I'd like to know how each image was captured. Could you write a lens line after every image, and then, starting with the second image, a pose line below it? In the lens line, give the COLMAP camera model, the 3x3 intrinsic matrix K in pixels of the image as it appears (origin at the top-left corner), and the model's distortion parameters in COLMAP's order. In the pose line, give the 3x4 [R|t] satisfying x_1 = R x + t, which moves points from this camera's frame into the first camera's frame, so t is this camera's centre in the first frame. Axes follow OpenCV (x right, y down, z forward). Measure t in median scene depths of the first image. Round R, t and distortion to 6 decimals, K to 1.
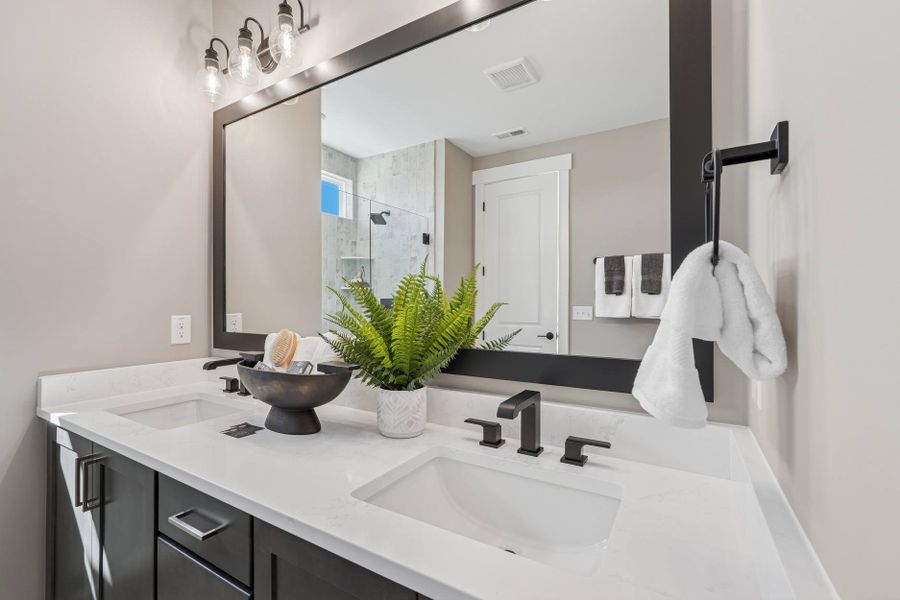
lens RADIAL K [[397.9, 0, 449.1], [0, 397.9, 296.4], [0, 0, 1]] dist [-0.003863, 0.000918]
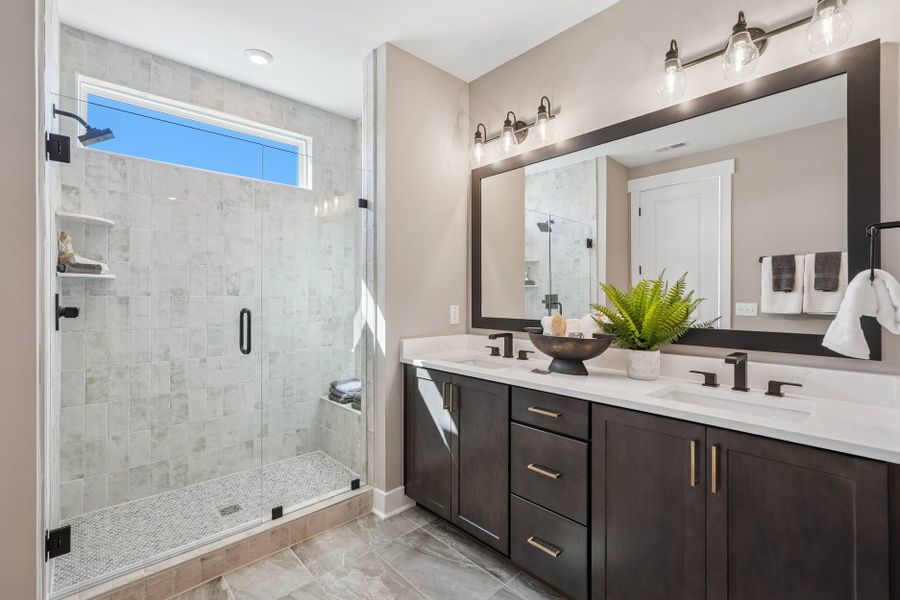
lens RADIAL K [[406.9, 0, 441.7], [0, 406.9, 291.8], [0, 0, 1]] dist [-0.003668, 0.000170]
pose [[0.960871, 0.000948, -0.276995, -0.168275], [-0.001117, 0.999999, -0.000450, -0.002651], [0.276994, 0.000742, 0.960871, -0.306452]]
